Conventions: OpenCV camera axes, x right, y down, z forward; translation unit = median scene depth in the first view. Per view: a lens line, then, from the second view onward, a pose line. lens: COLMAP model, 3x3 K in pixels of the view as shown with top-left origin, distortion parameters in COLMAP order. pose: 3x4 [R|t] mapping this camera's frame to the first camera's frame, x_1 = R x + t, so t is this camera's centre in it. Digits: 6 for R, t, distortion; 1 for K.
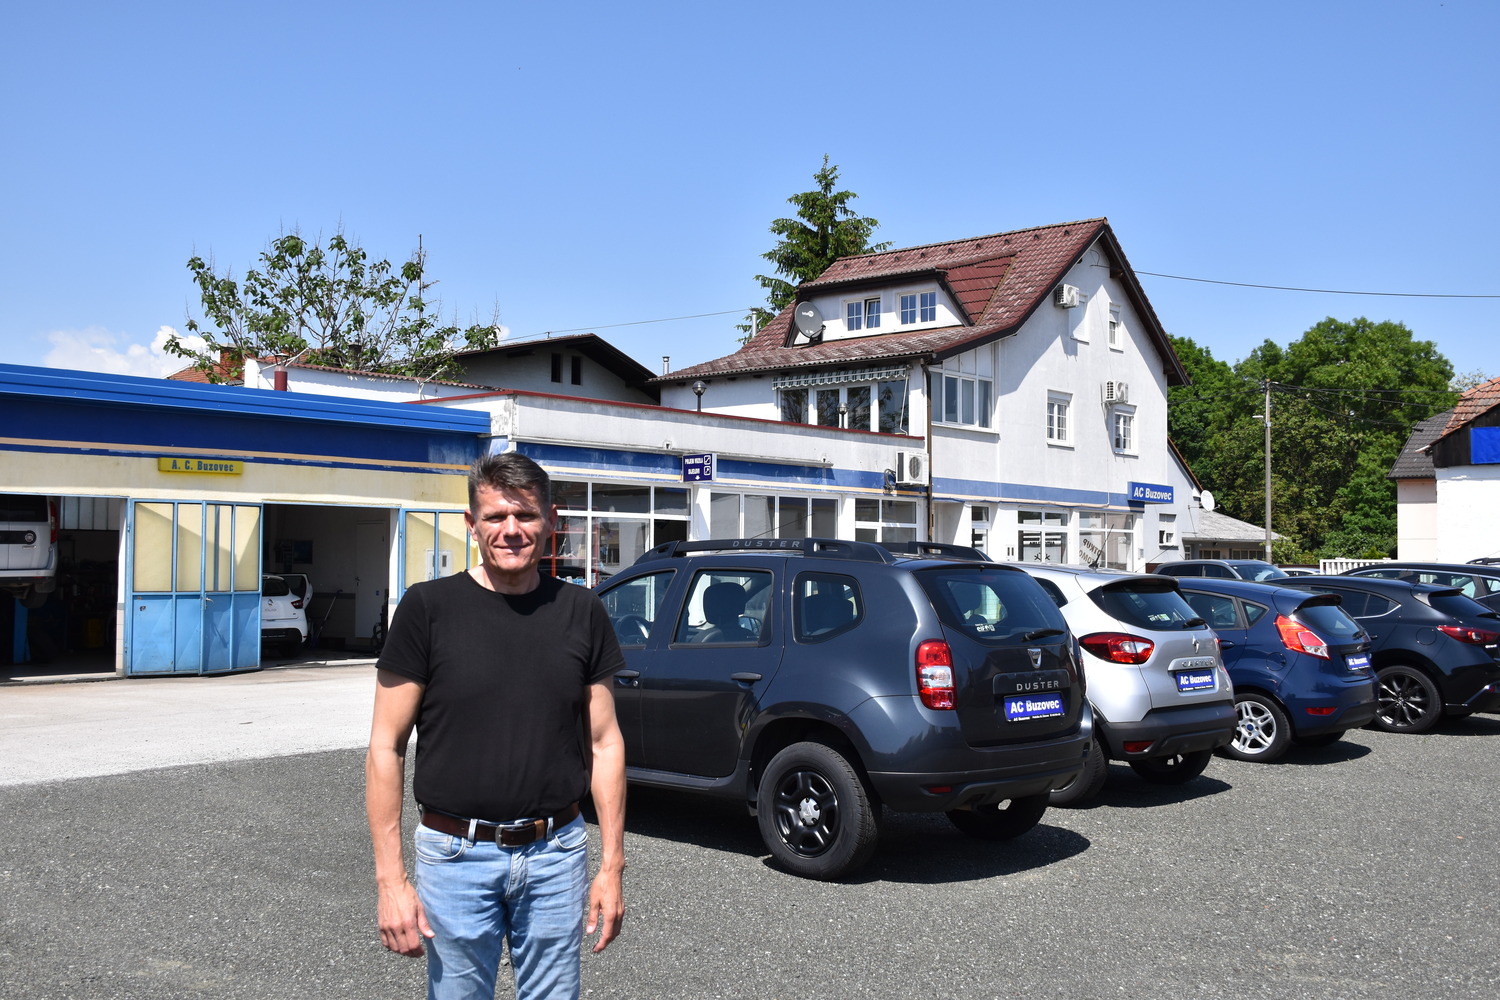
lens RADIAL K [[1519.9, 0, 776.7], [0, 1519.9, 507.7], [0, 0, 1]] dist [-0.000620, 0.003714]
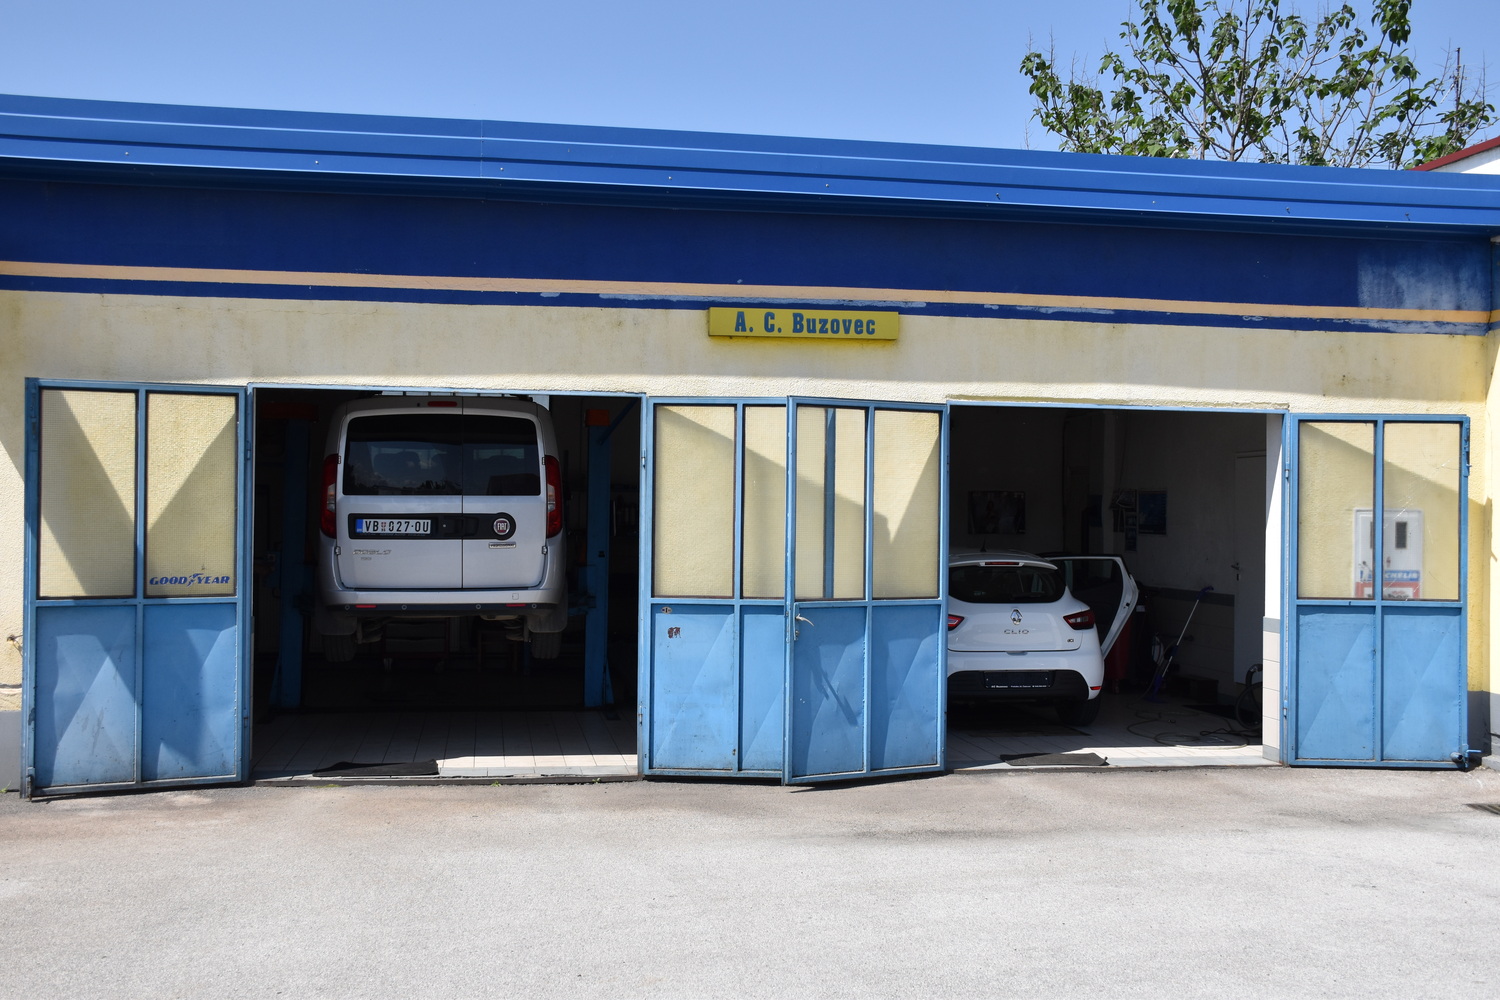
lens RADIAL K [[1398.6, 0, 778.6], [0, 1398.6, 506.3], [0, 0, 1]] dist [-0.080695, 0.253550]
pose [[0.754958, 0.000943, -0.655773, -0.084381], [0.015311, 0.999701, 0.019065, 0.015036], [0.655595, -0.024433, 0.754718, 0.528425]]
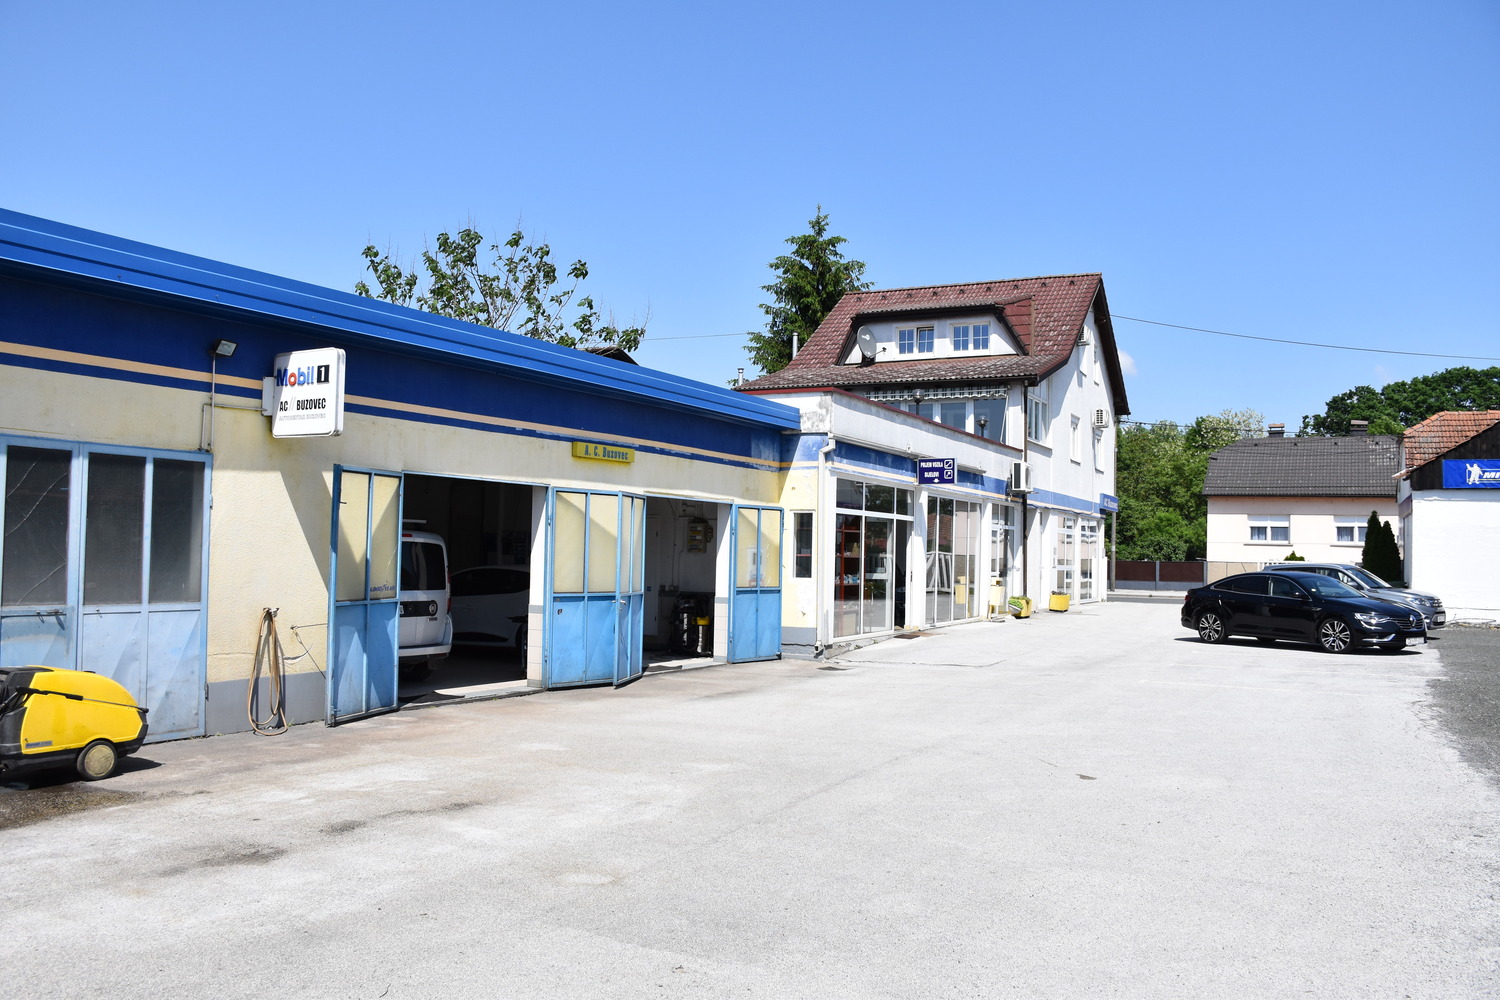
lens RADIAL K [[1181.8, 0, 739.4], [0, 1181.8, 504.2], [0, 0, 1]] dist [-0.149255, 0.117562]
pose [[0.981183, 0.025617, 0.191373, -0.338569], [-0.025379, 0.999671, -0.003694, 0.002792], [-0.191404, -0.001232, 0.981510, 0.233436]]
